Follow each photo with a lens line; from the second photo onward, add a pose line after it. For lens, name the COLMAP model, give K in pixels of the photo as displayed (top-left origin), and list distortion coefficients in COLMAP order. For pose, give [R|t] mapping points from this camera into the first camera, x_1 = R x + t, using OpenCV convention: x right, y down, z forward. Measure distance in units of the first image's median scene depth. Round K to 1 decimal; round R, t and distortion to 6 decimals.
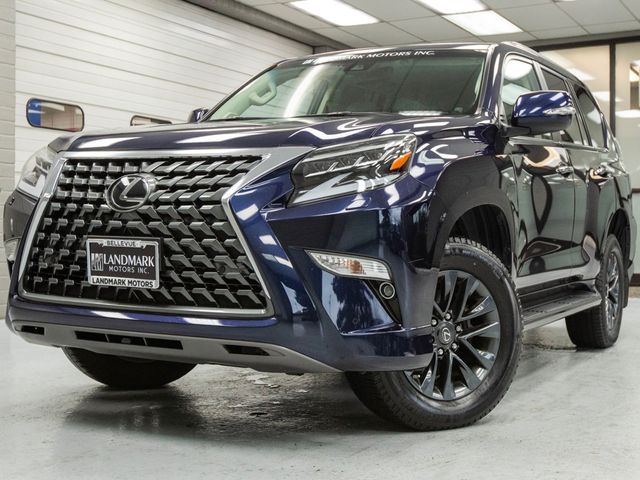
lens RADIAL K [[946.2, 0, 325.3], [0, 946.2, 238.9], [0, 0, 1]] dist [0.033135, 0.000000]
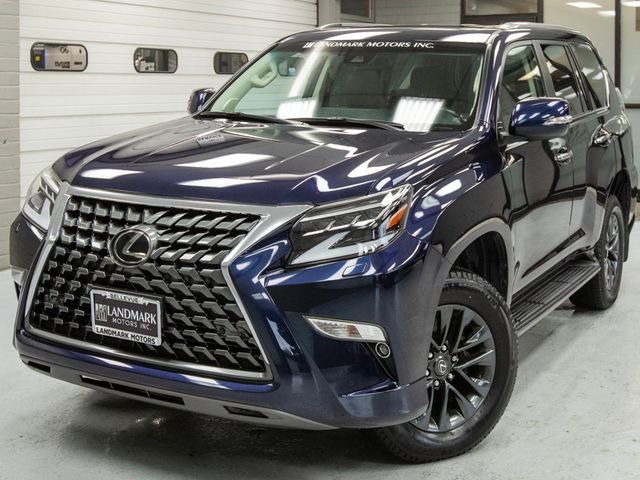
lens RADIAL K [[958.8, 0, 321.6], [0, 958.8, 118.6], [0, 0, 1]] dist [0.015088, 0.000000]
pose [[0.999948, -0.000049, -0.010196, 0.009033], [0.000332, 0.999614, 0.027789, -0.215835], [0.010190, -0.027791, 0.999562, -0.031663]]
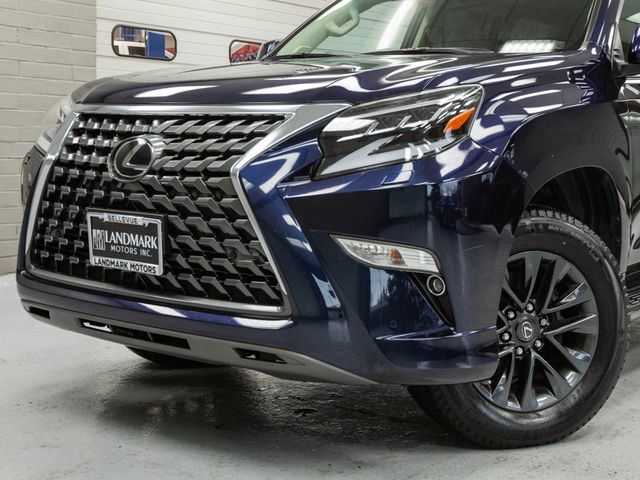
lens RADIAL K [[996.2, 0, 327.4], [0, 996.2, 191.8], [0, 0, 1]] dist [0.035545, 0.000000]
pose [[0.987892, 0.009819, -0.154833, 0.099862], [-0.003992, 0.999274, 0.037899, -0.053408], [0.155093, -0.036822, 0.987213, 0.152598]]
